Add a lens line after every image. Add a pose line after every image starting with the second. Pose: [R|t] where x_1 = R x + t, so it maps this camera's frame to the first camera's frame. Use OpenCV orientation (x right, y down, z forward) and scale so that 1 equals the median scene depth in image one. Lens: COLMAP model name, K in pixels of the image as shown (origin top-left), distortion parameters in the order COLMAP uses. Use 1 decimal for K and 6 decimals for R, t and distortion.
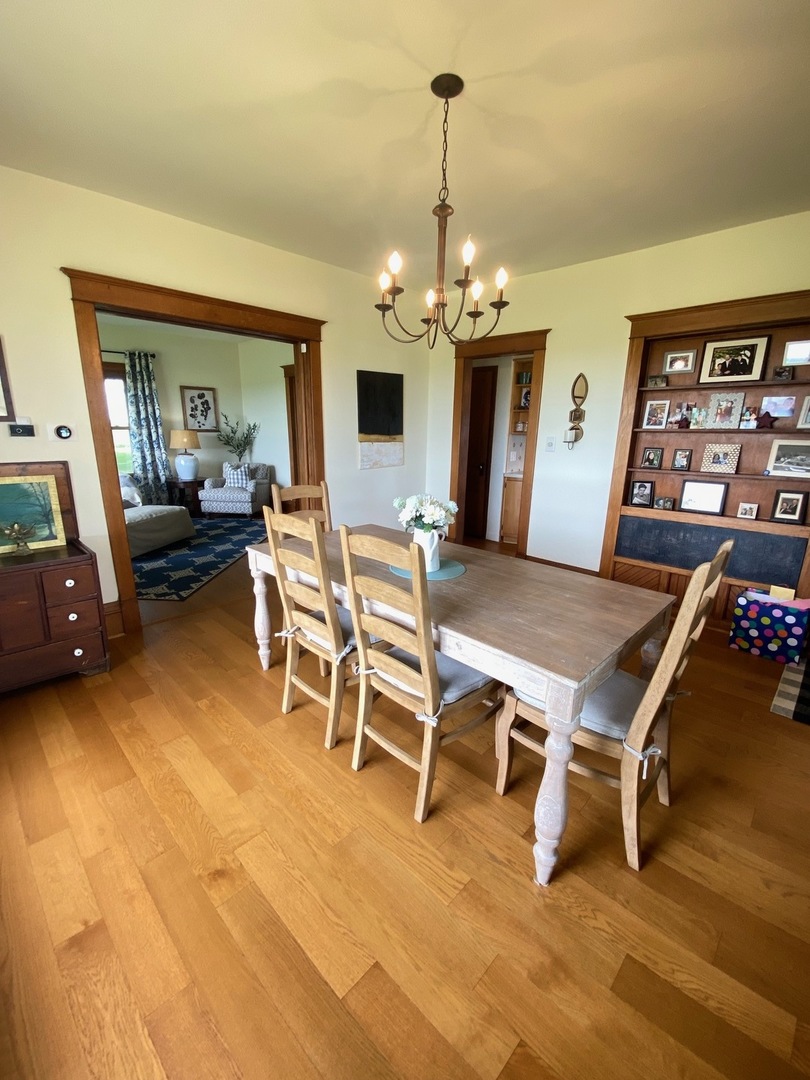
lens RADIAL K [[452.9, 0, 409.6], [0, 452.9, 543.5], [0, 0, 1]] dist [0.015074, -0.014762]
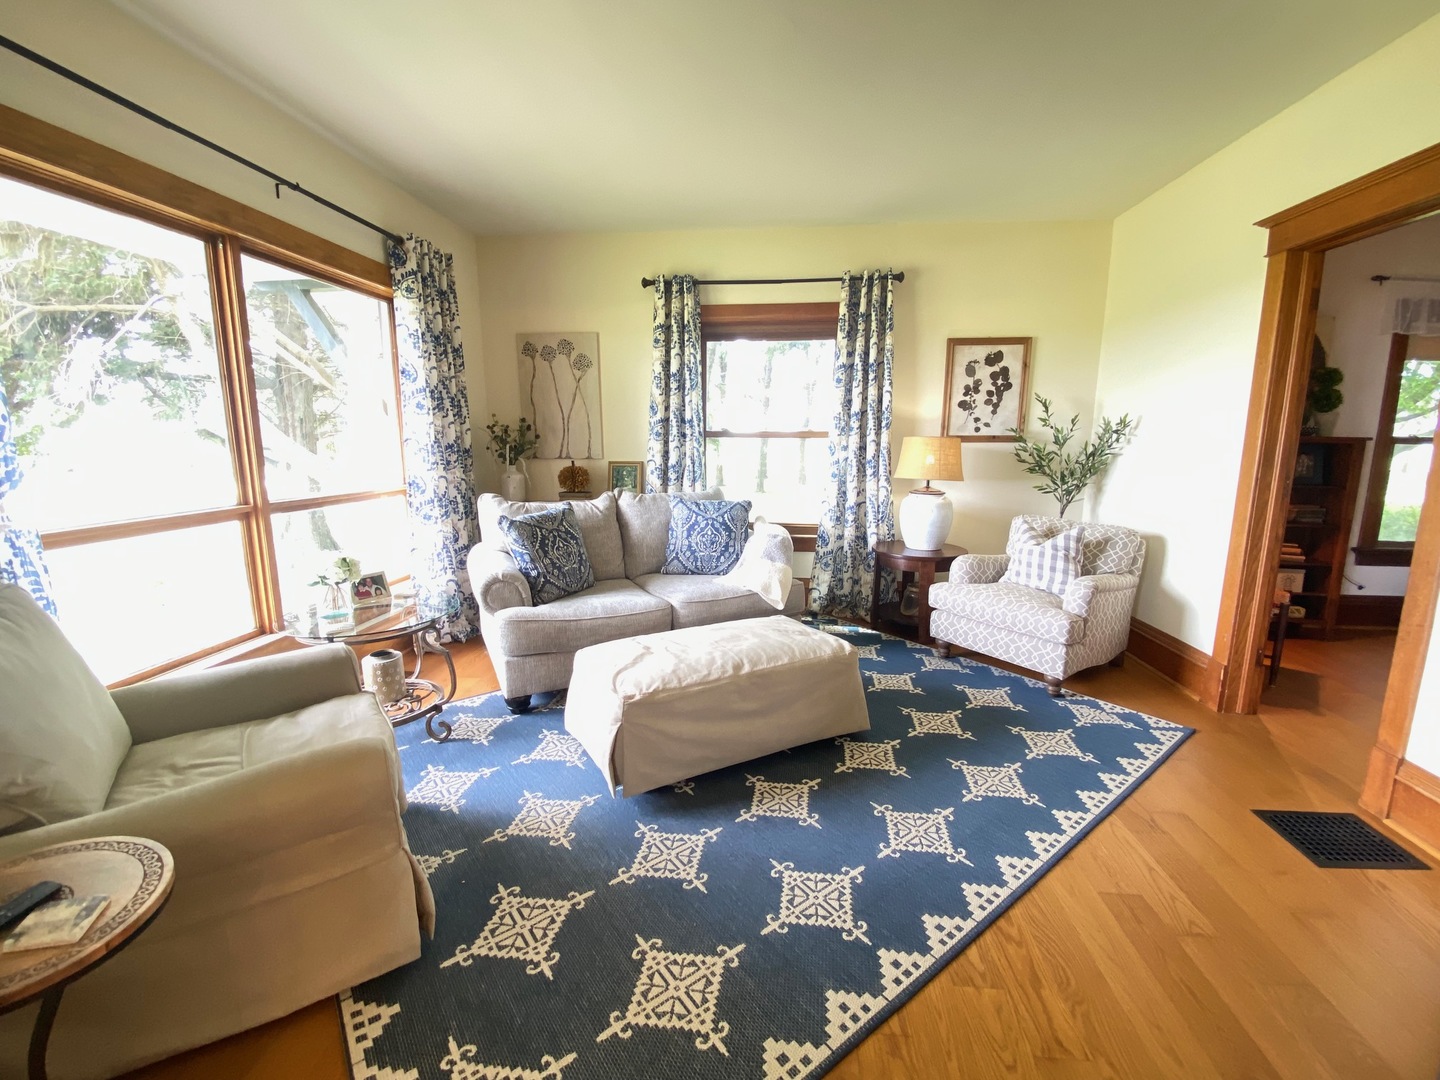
lens RADIAL K [[603.9, 0, 706.4], [0, 603.9, 551.9], [0, 0, 1]] dist [0.015074, -0.014762]
pose [[0.614717, 0.132018, -0.777621, -0.169774], [-0.189774, 0.981687, 0.016644, -0.112308], [0.765577, 0.137341, 0.628513, 0.493693]]
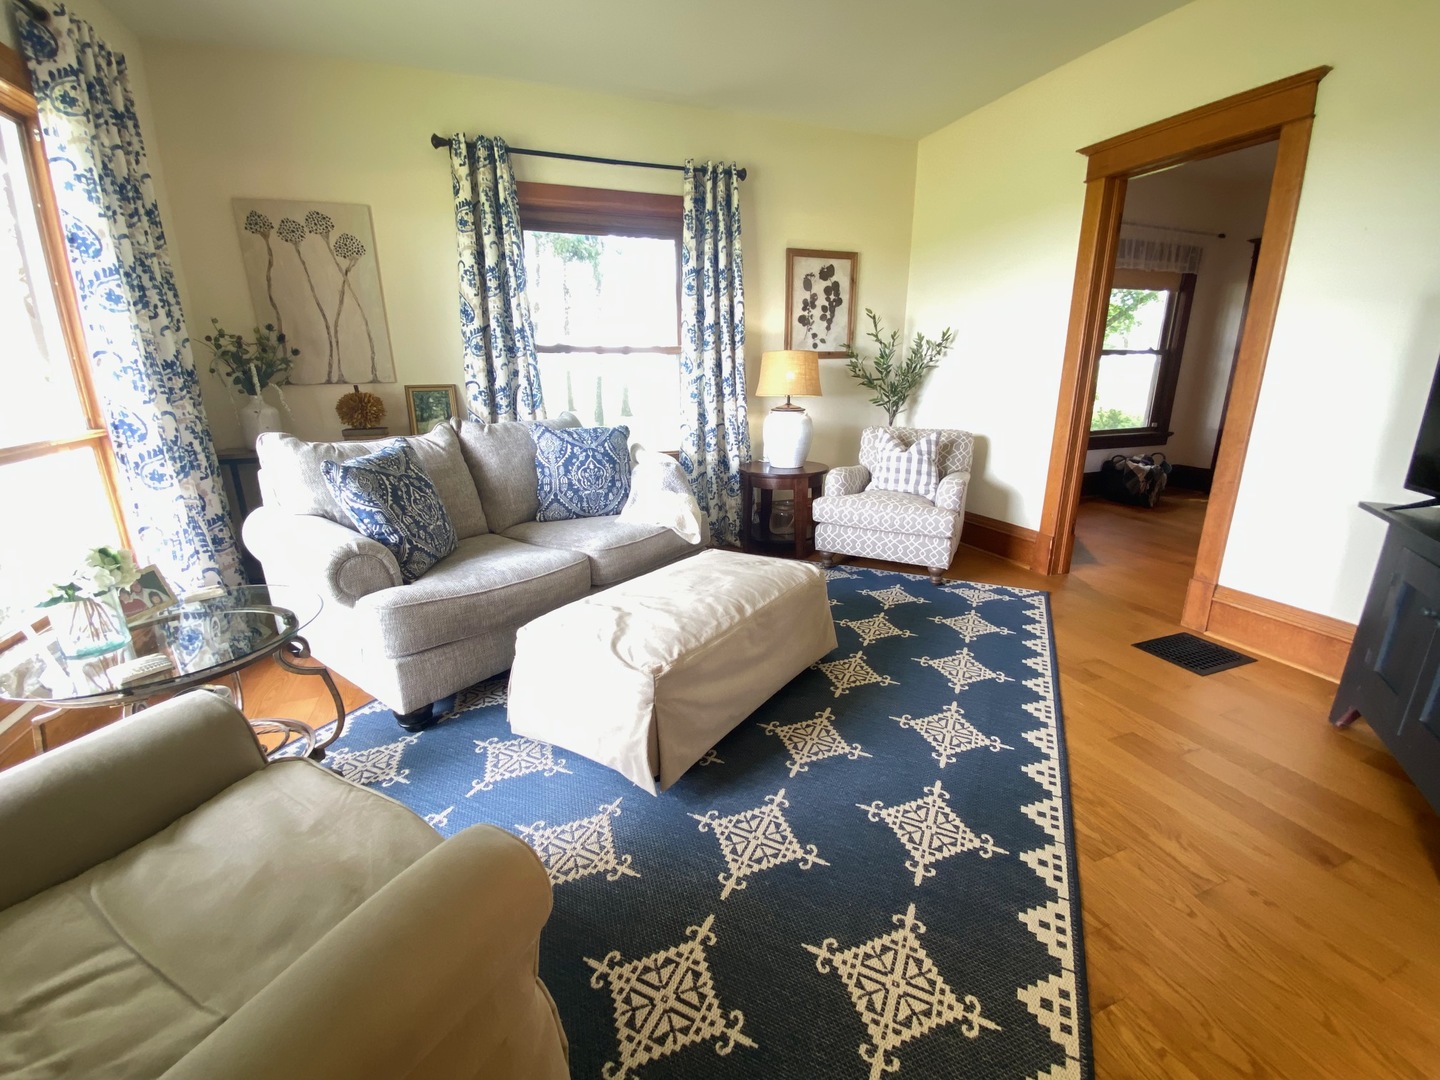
lens RADIAL K [[603.9, 0, 721.8], [0, 603.9, 554.2], [0, 0, 1]] dist [0.015074, -0.014762]
pose [[0.905764, 0.098381, -0.412204, -0.304728], [-0.080982, 0.994937, 0.059517, -0.090033], [0.415972, -0.020528, 0.909146, 0.458771]]
